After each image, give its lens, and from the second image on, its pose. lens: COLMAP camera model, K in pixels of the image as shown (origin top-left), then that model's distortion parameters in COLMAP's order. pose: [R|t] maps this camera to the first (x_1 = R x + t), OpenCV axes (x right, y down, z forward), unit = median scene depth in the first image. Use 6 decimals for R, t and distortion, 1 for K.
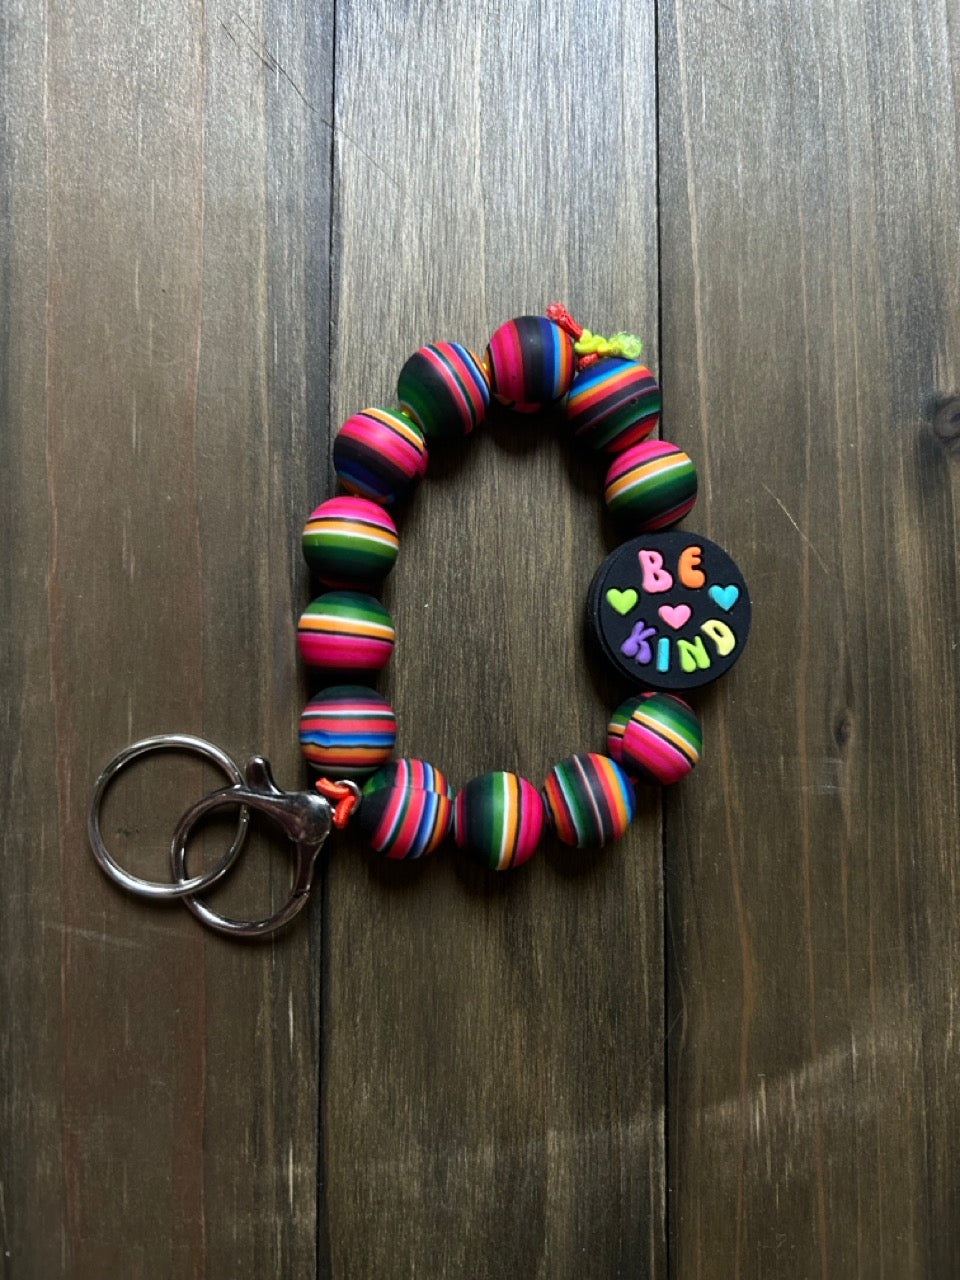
lens RADIAL K [[516.9, 0, 440.8], [0, 516.9, 664.6], [0, 0, 1]] dist [-0.001041, 0.000062]
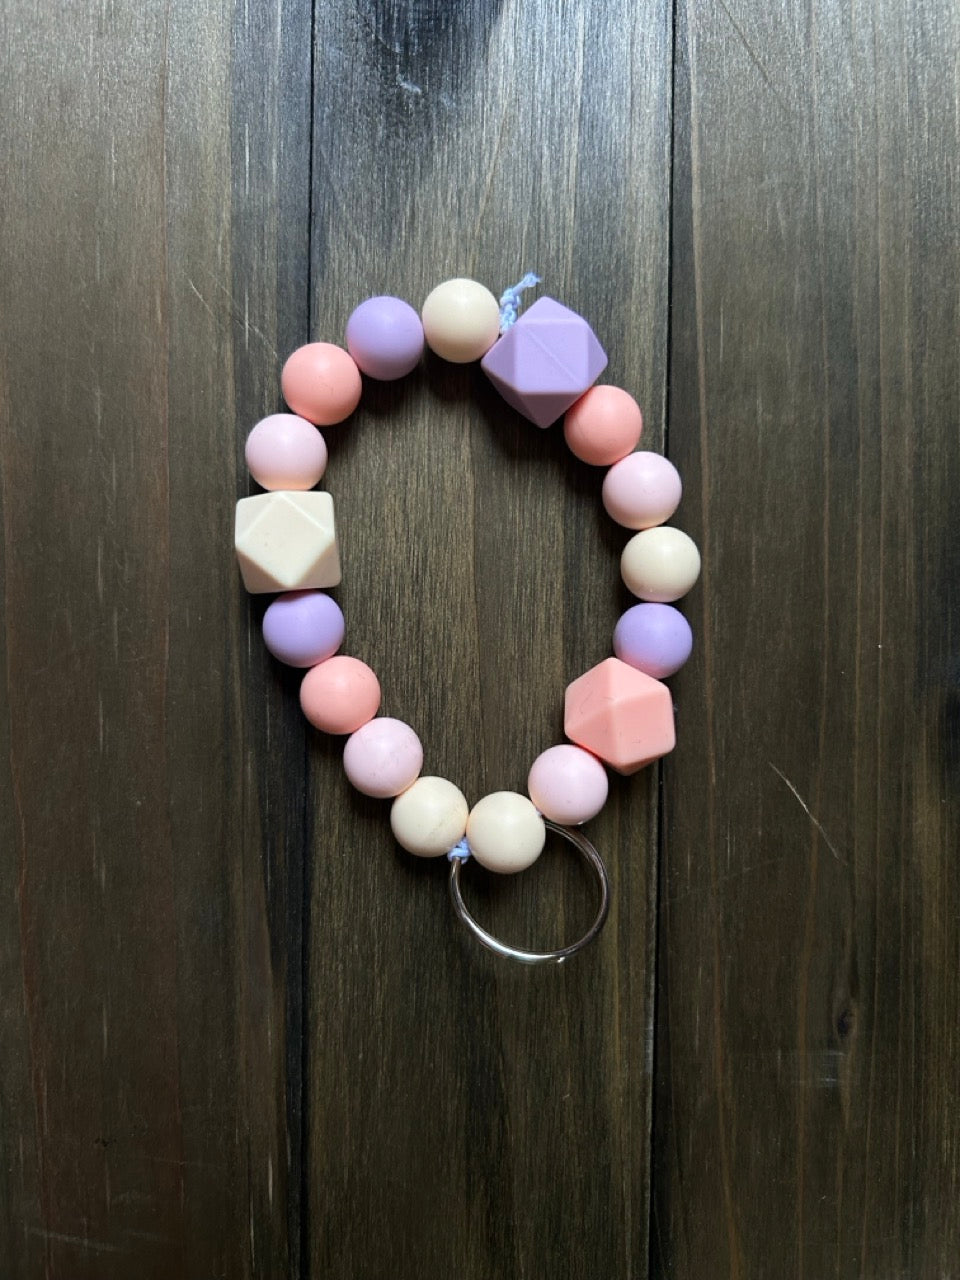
lens RADIAL K [[516.9, 0, 440.8], [0, 516.9, 664.6], [0, 0, 1]] dist [-0.001041, 0.000062]
pose [[0.999694, 0.007235, -0.023648, 0.049730], [-0.005995, 0.998623, 0.052115, -0.585290], [0.023992, -0.051958, 0.998361, 0.065979]]
